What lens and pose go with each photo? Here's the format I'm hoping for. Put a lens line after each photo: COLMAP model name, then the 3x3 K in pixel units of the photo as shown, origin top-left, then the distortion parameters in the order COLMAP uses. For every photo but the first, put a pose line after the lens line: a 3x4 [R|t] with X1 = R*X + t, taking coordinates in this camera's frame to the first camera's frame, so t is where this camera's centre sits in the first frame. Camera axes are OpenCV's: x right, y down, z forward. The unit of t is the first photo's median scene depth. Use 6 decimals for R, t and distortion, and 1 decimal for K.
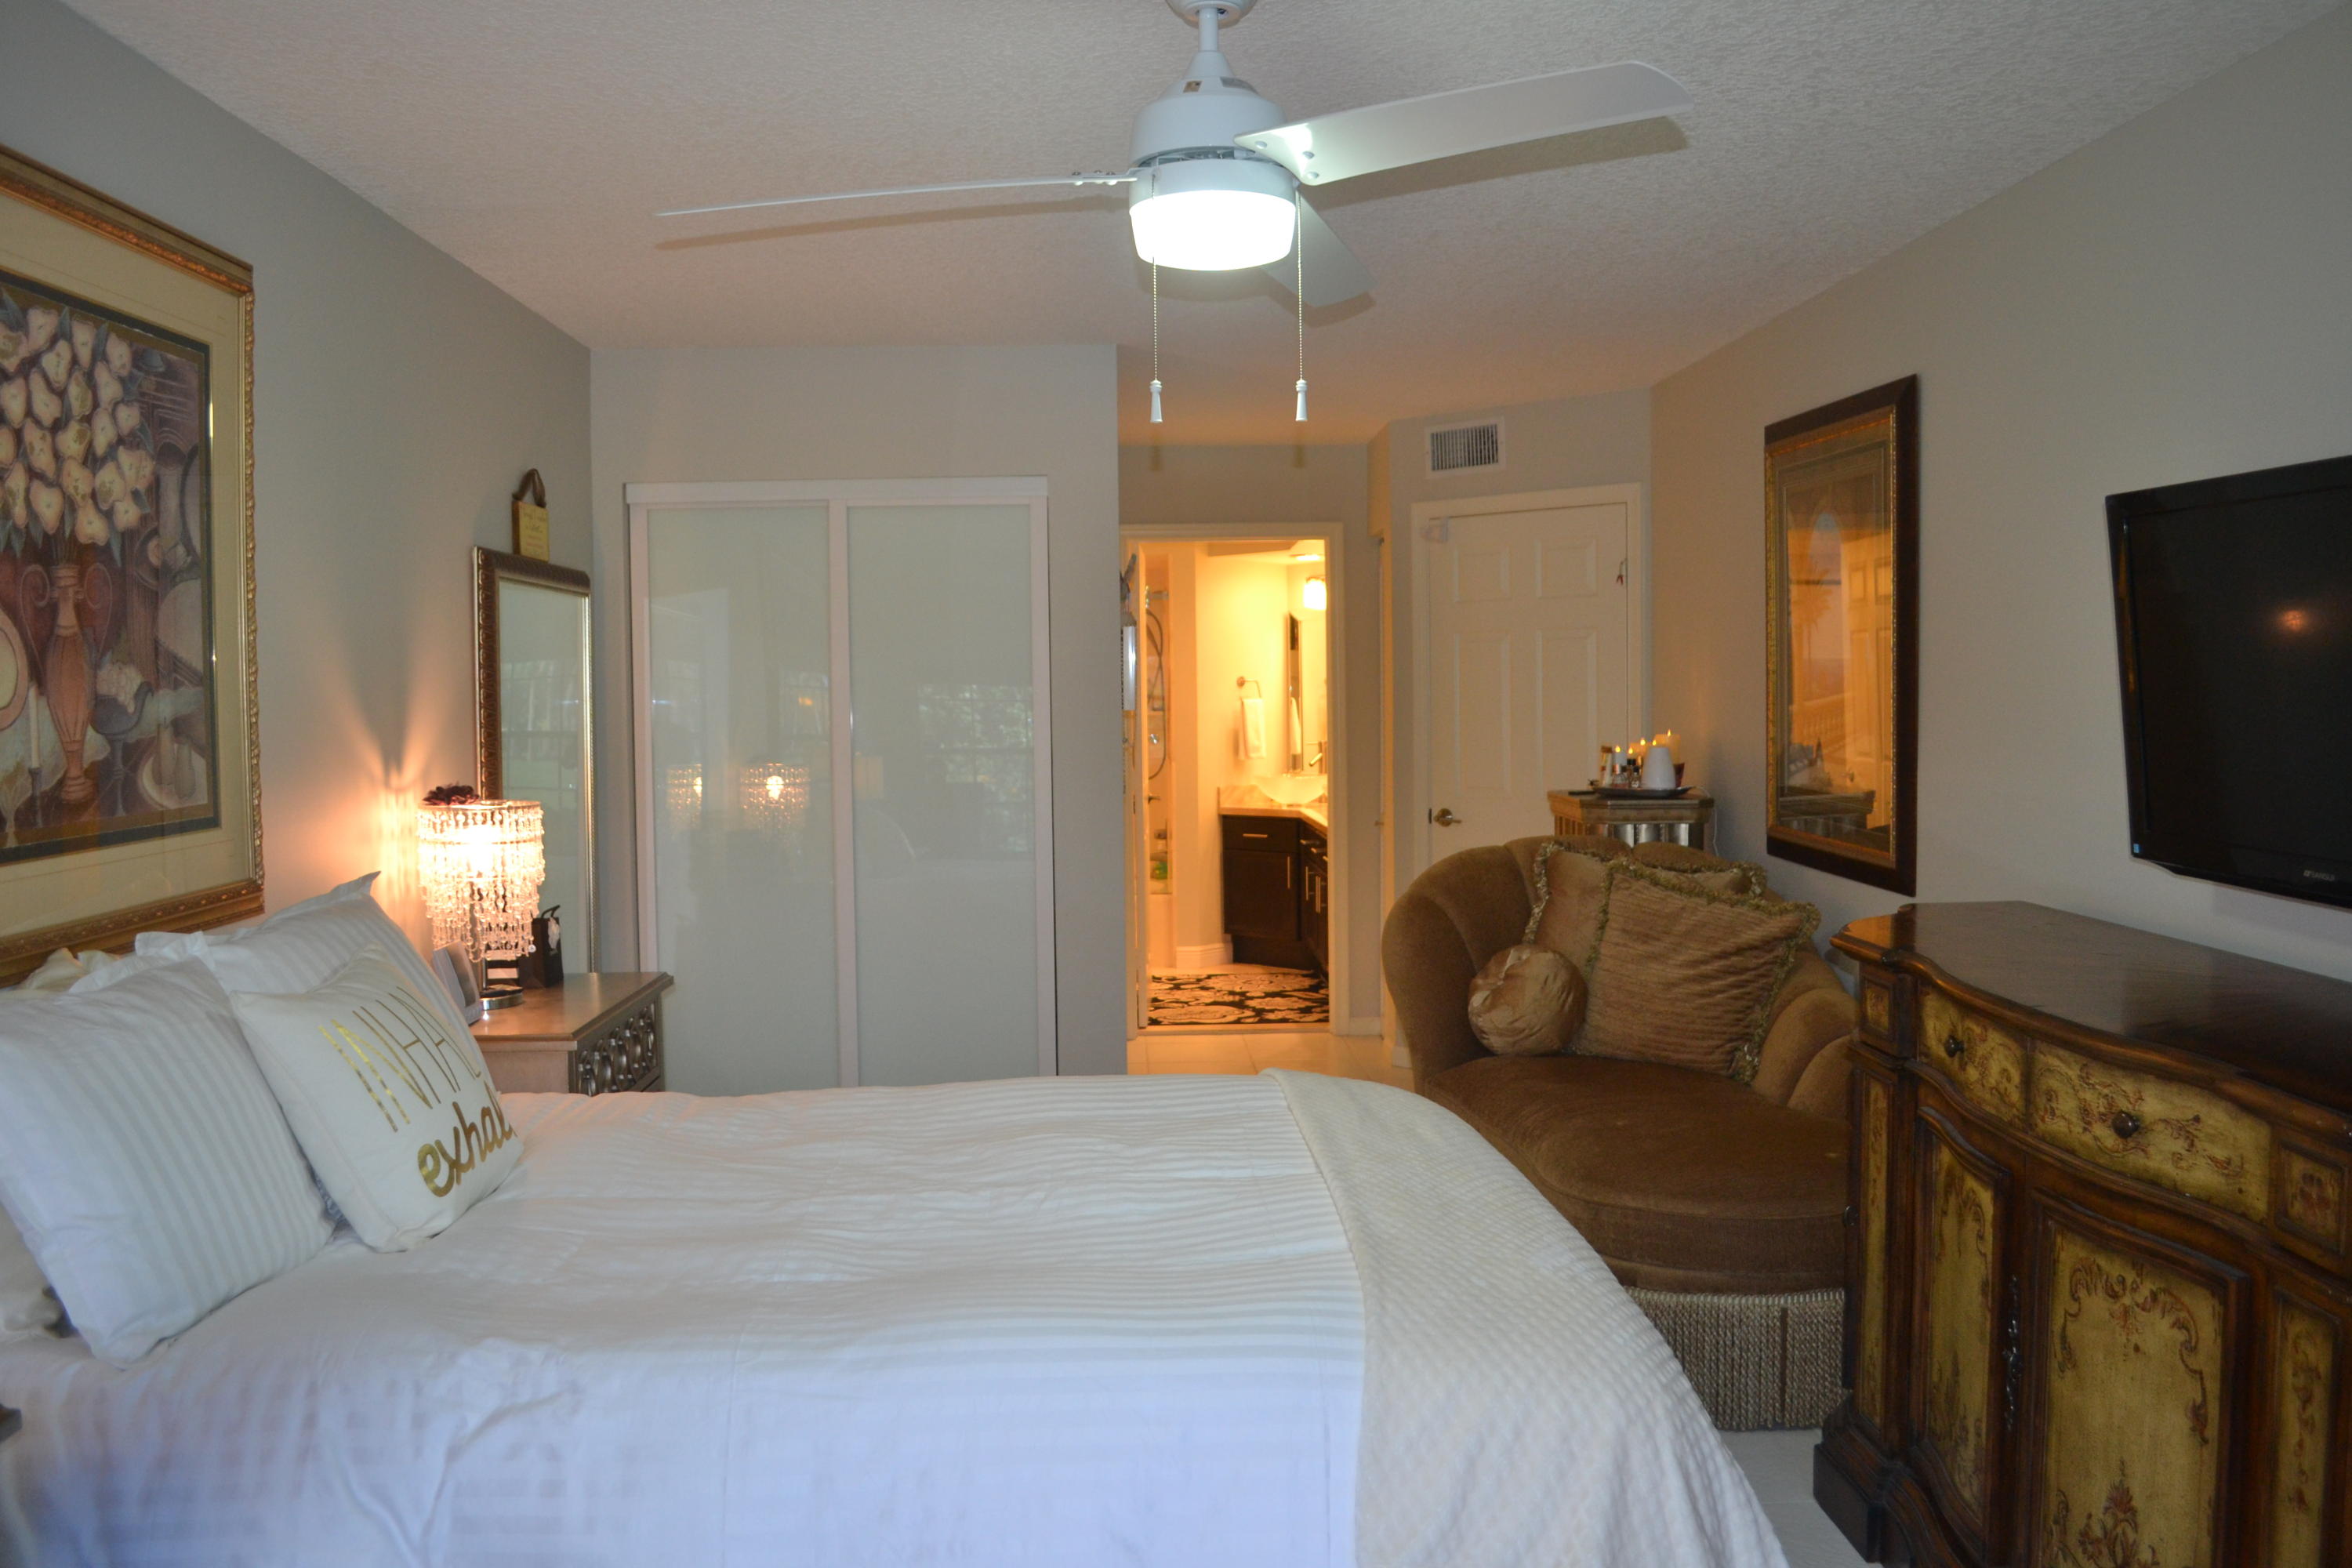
lens RADIAL K [[1894.9, 0, 1184.7], [0, 1894.9, 799.7], [0, 0, 1]] dist [-0.081966, 0.010117]
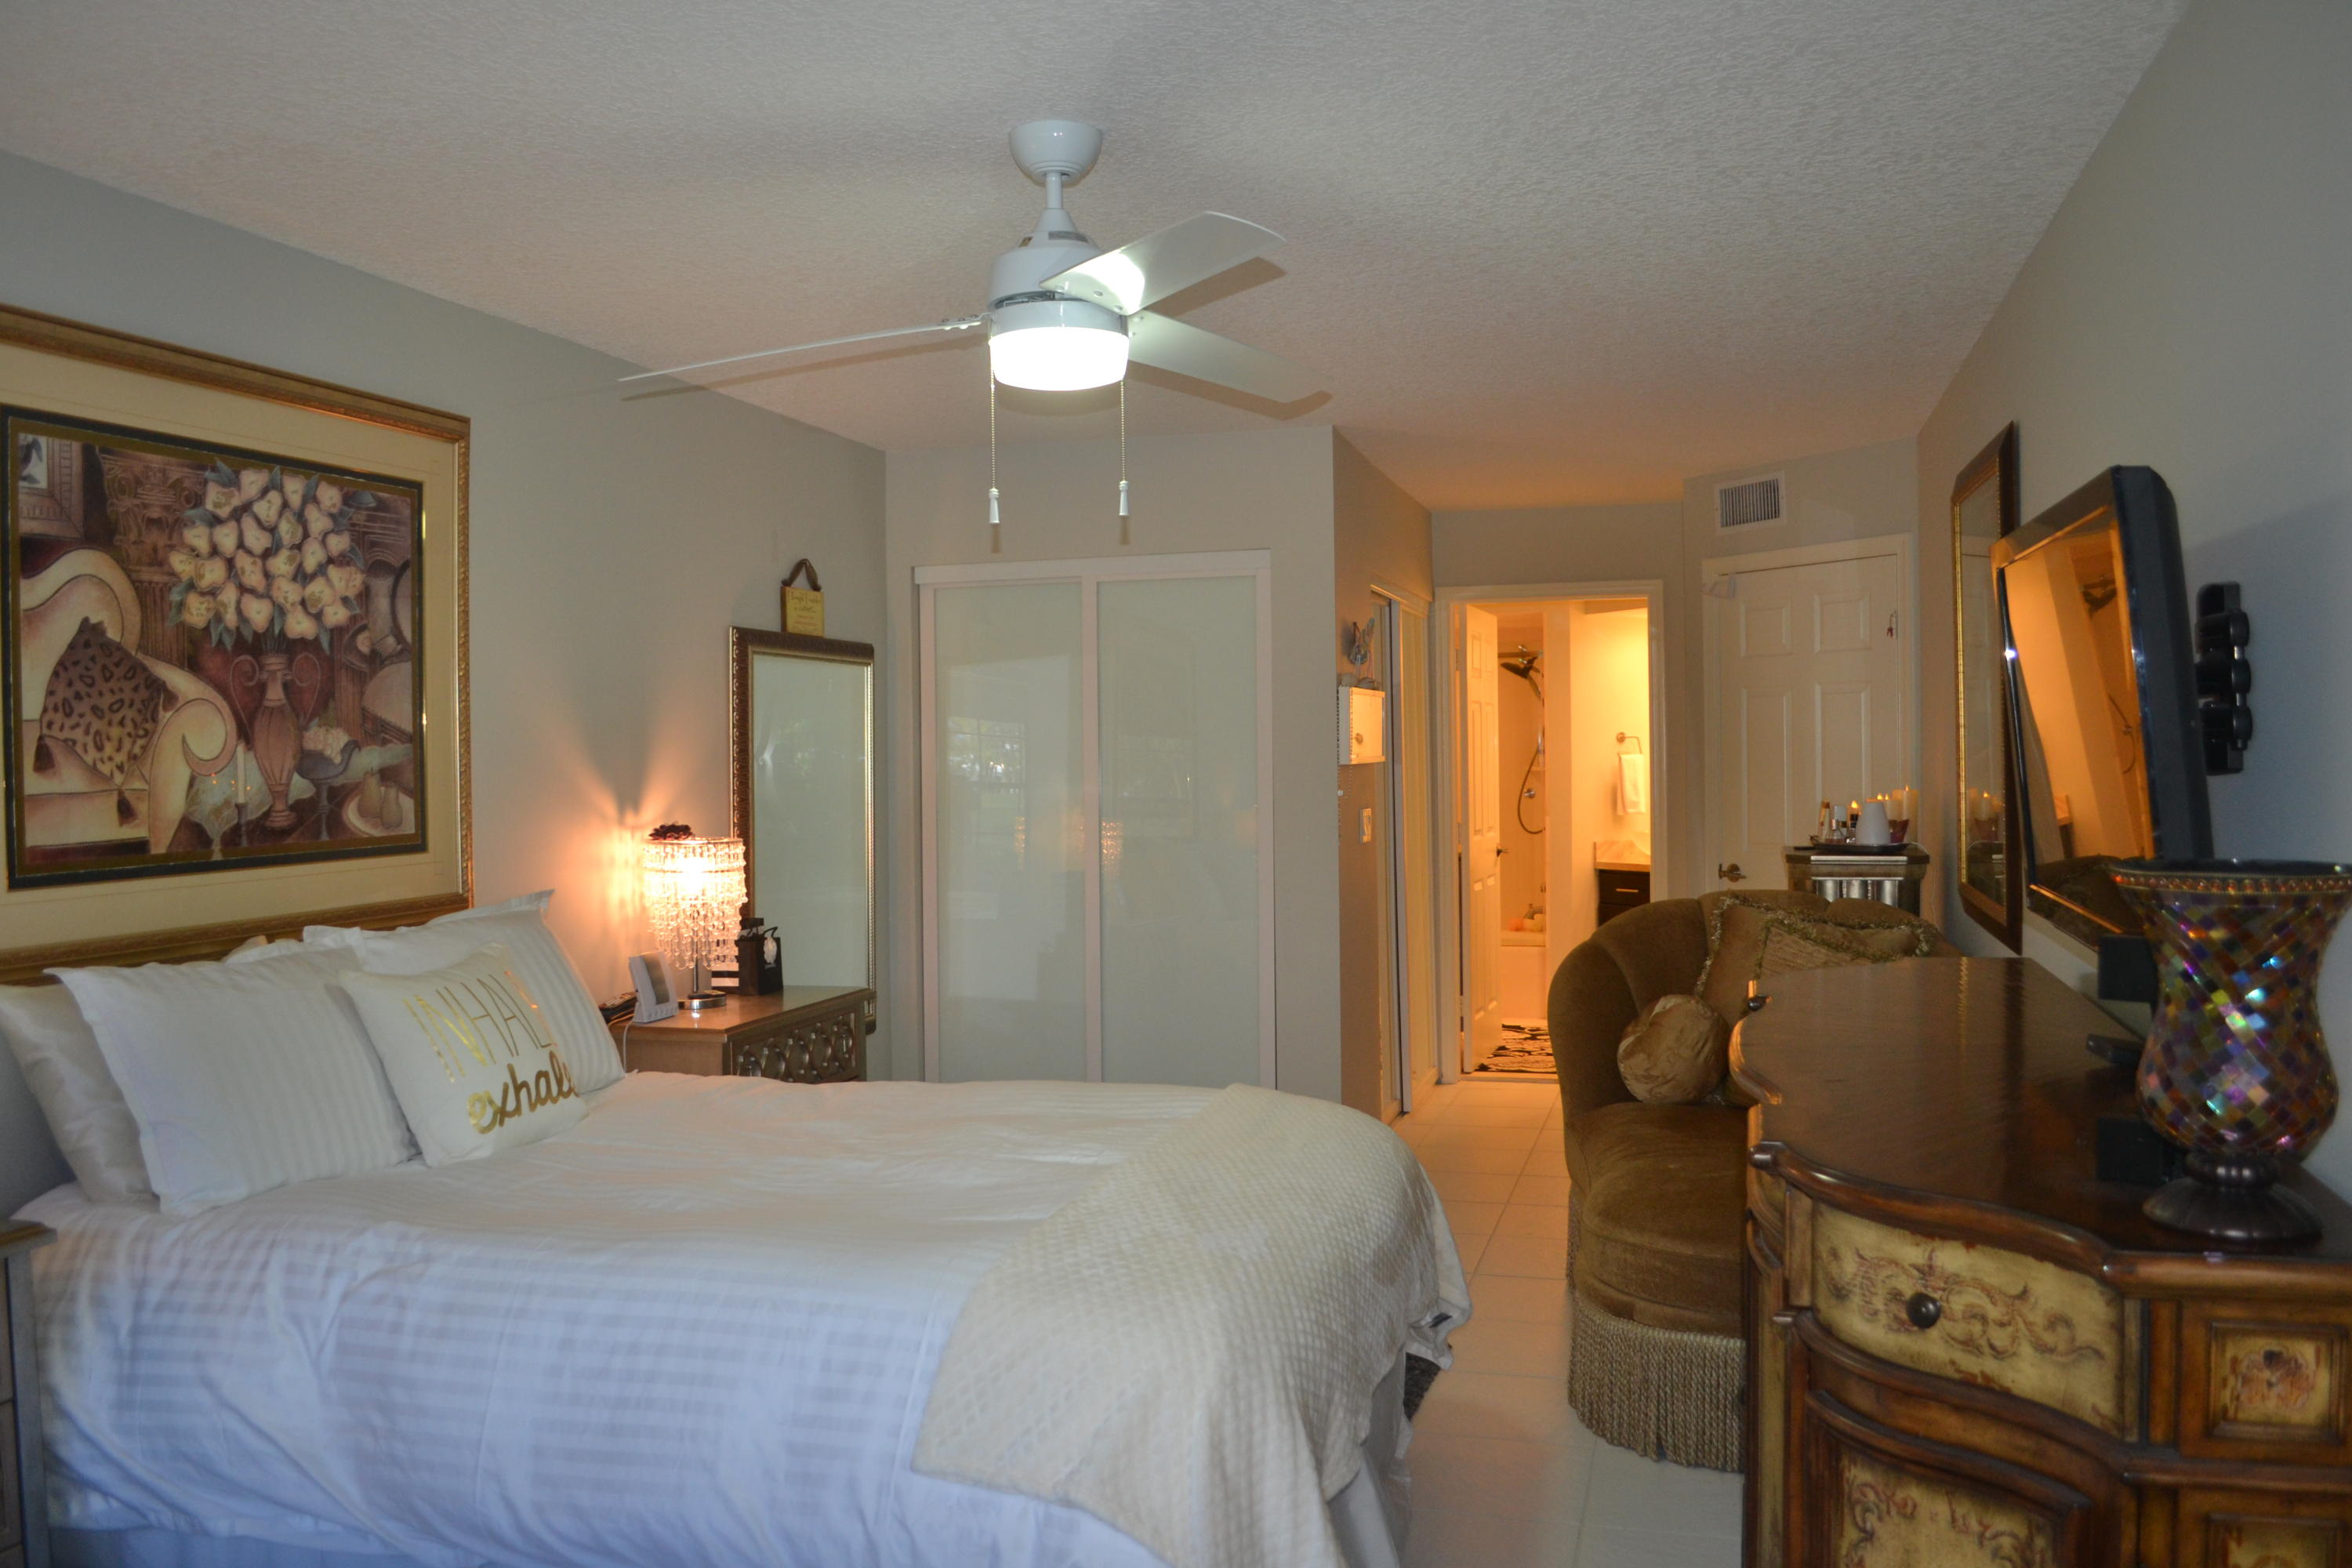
lens RADIAL K [[1894.9, 0, 1170.9], [0, 1894.9, 799.3], [0, 0, 1]] dist [-0.081966, 0.010117]
pose [[0.949264, 0.006477, -0.314414, 0.431212], [-0.015757, 0.999512, -0.026980, 0.005884], [0.314086, 0.030566, 0.948902, -0.091231]]
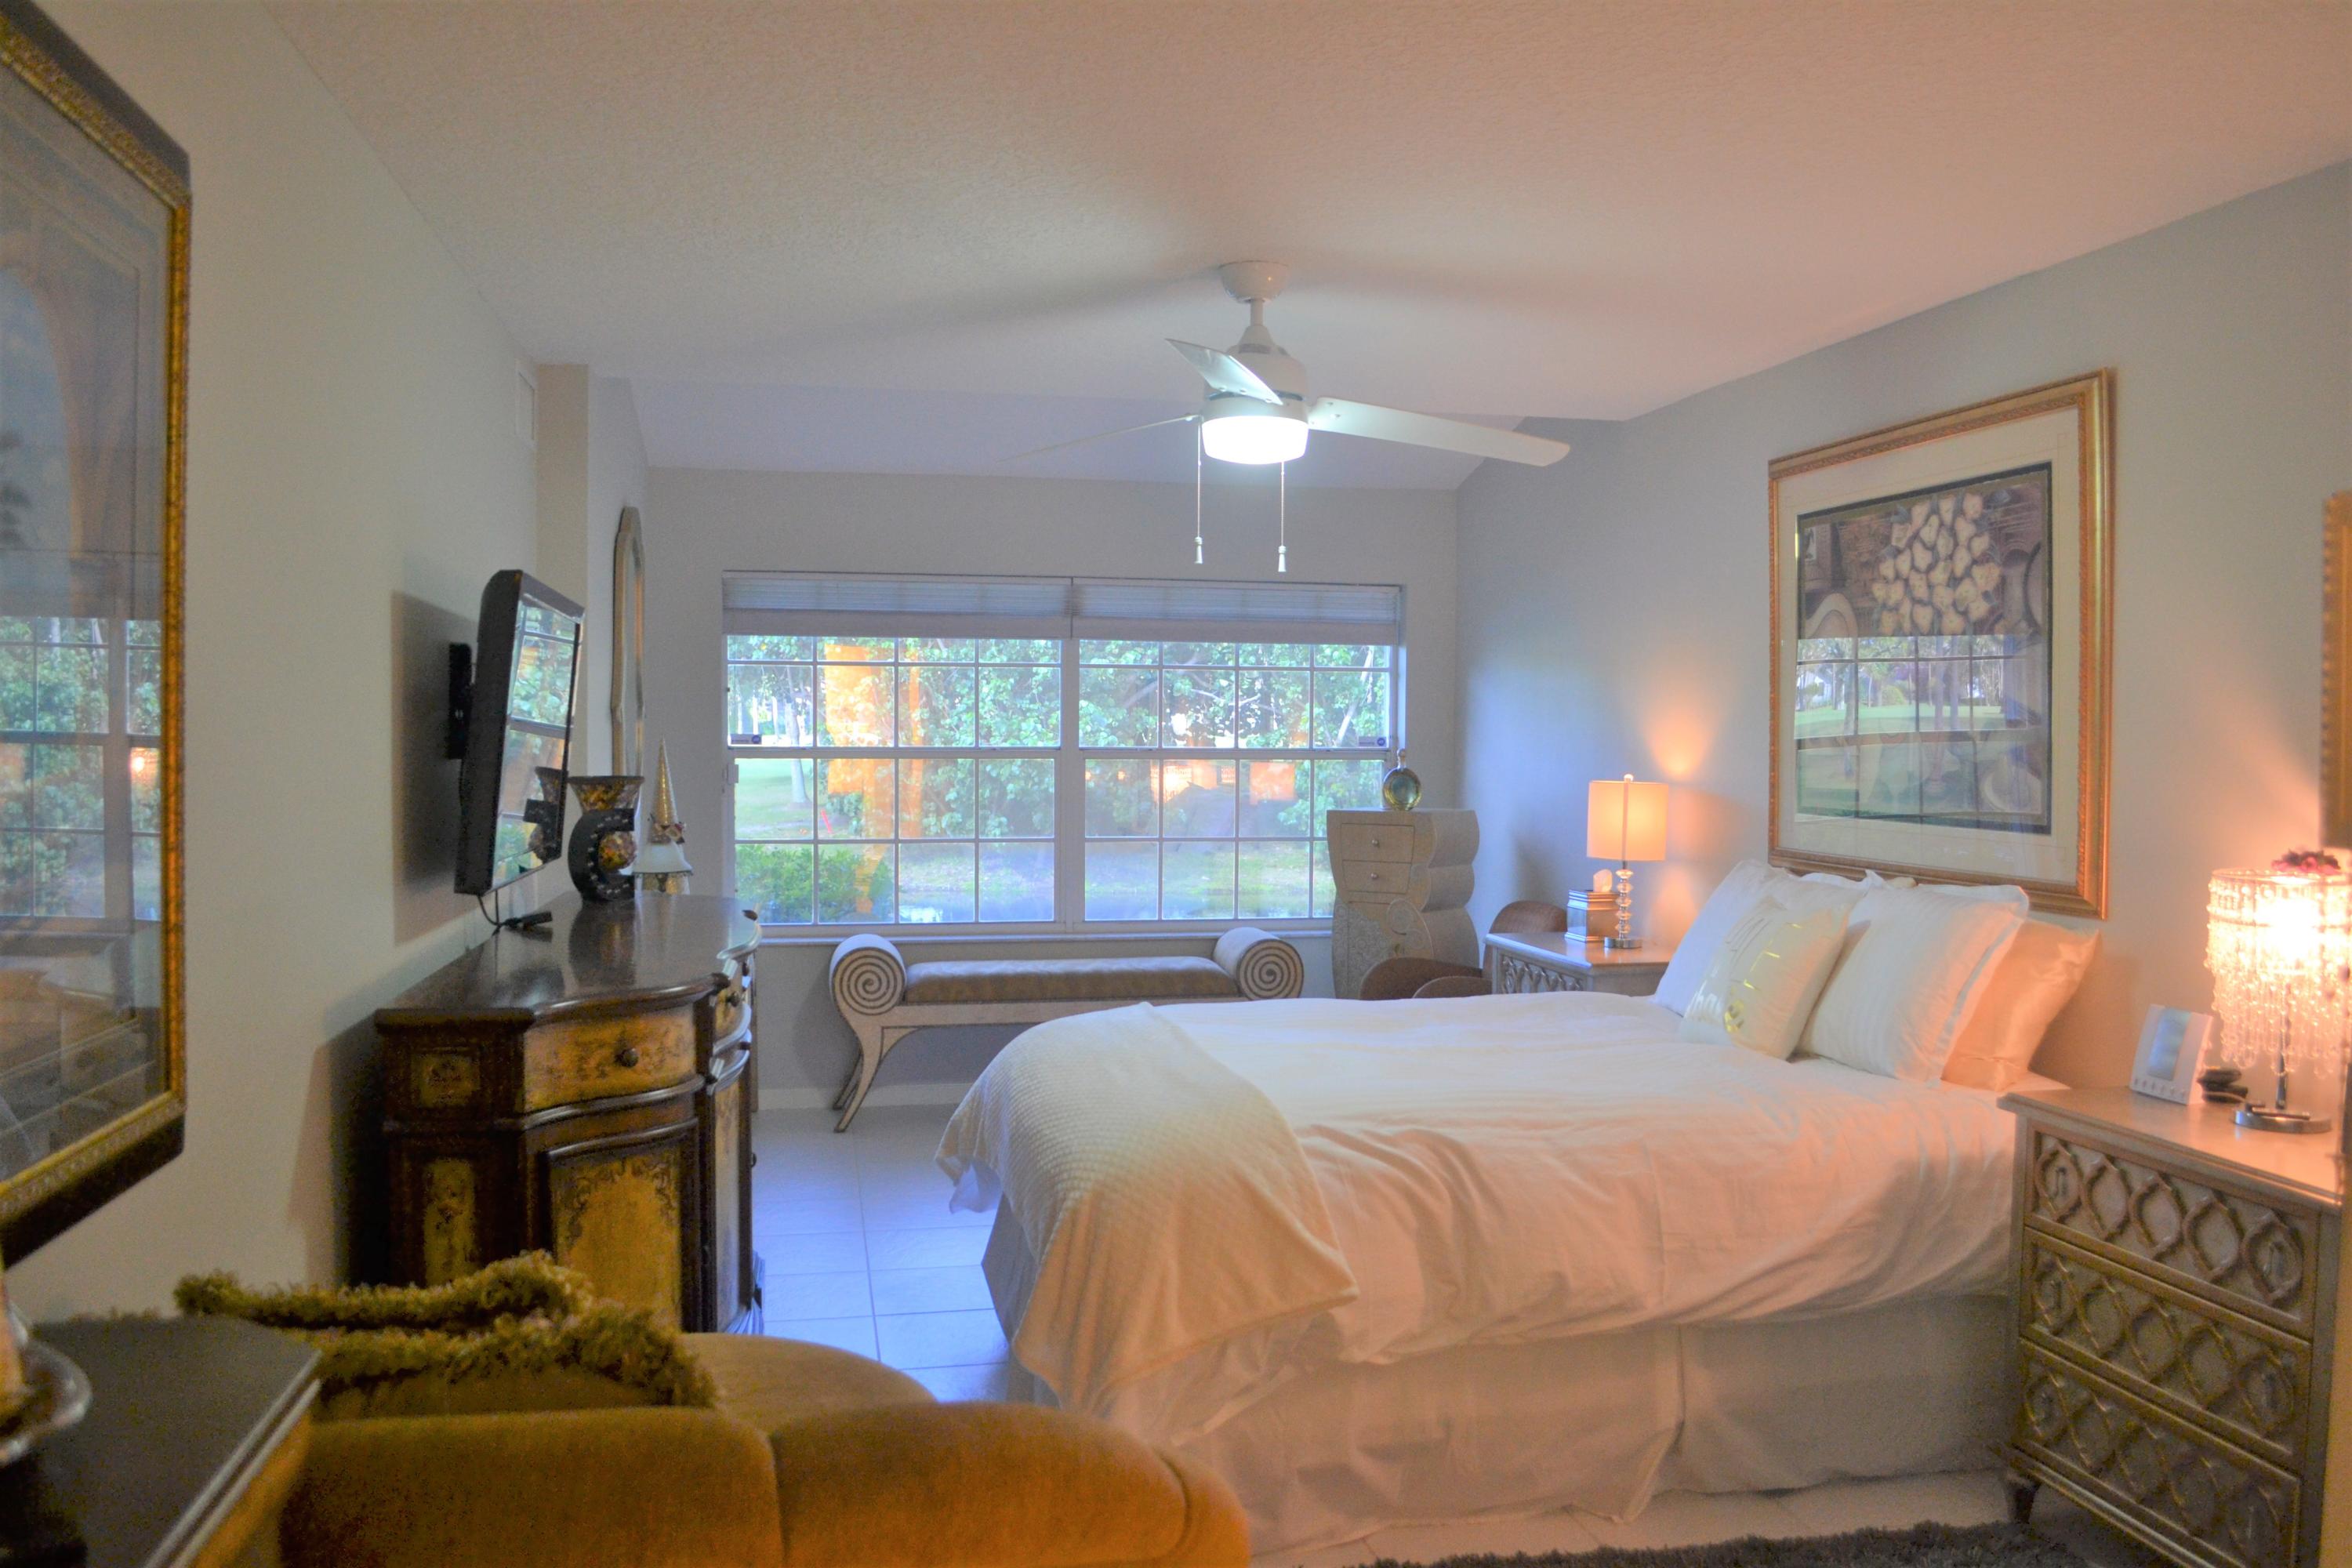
lens RADIAL K [[1894.9, 0, 1181.4], [0, 1894.9, 786.5], [0, 0, 1]] dist [-0.081966, 0.010117]
pose [[-0.987779, 0.014419, -0.155195, 0.304988], [-0.000598, 0.995354, 0.096284, -0.158272], [0.155863, 0.095201, -0.983180, 2.416861]]
